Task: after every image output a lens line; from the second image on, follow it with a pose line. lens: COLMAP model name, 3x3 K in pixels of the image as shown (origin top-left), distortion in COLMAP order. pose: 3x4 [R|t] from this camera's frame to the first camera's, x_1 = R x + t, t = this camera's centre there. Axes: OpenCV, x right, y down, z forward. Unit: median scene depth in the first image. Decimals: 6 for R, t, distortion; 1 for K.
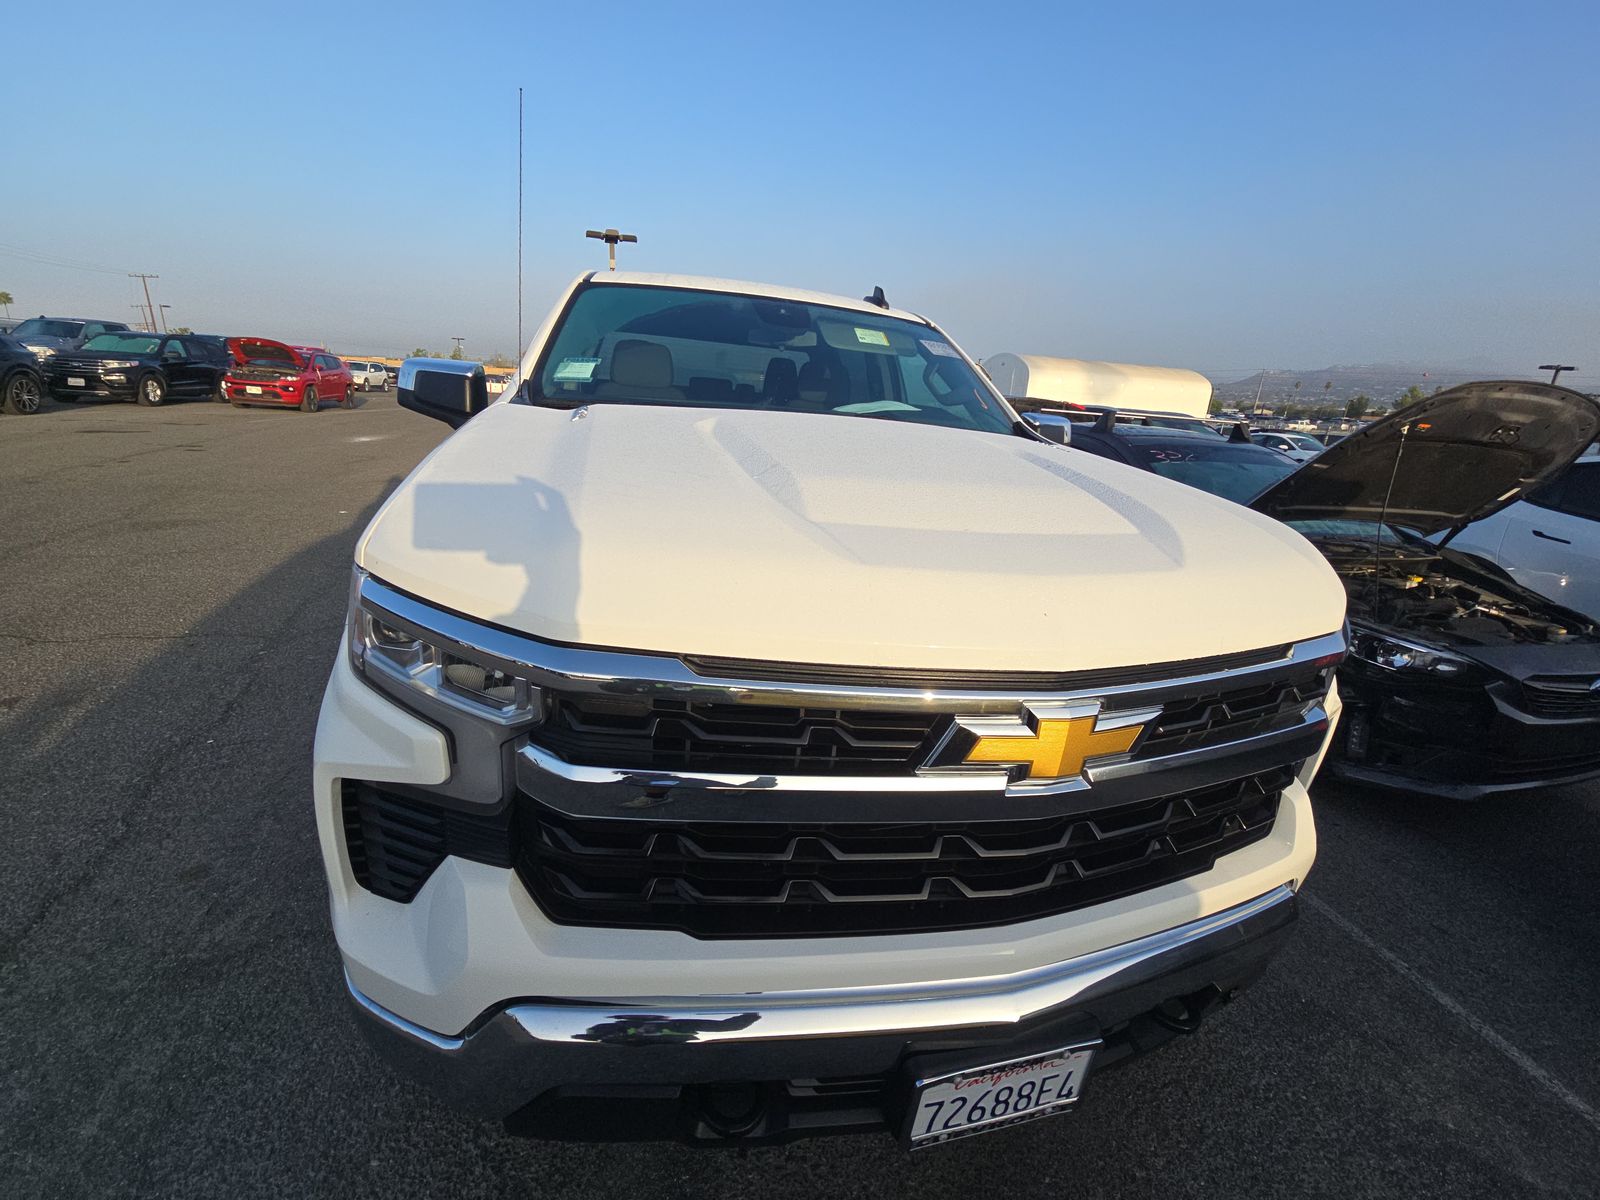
lens RADIAL K [[645.4, 0, 799.9], [0, 645.4, 584.0], [0, 0, 1]] dist [0.015722, -0.012677]
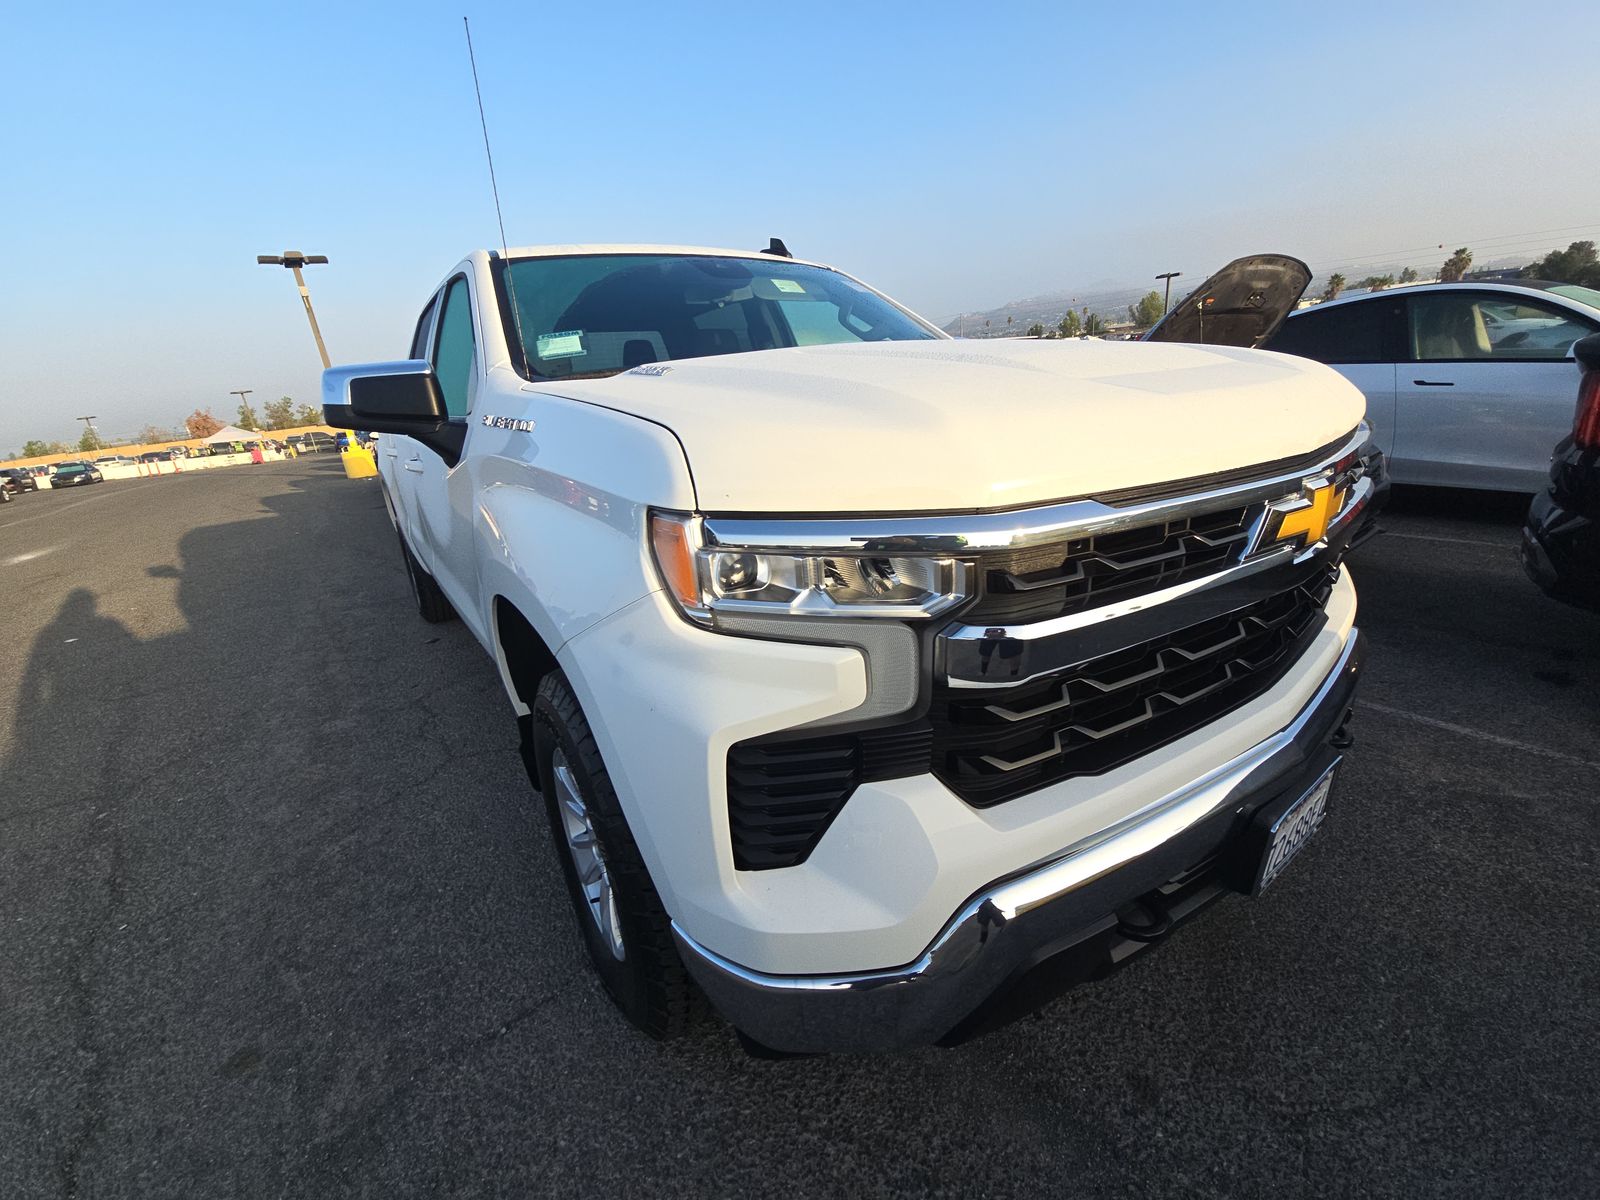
lens RADIAL K [[650.6, 0, 796.3], [0, 650.6, 586.9], [0, 0, 1]] dist [0.009695, -0.007009]
pose [[0.922612, -0.260015, 0.284919, -0.466198], [0.256555, 0.965230, 0.050097, 0.036835], [-0.288038, 0.026877, 0.957242, 0.058541]]
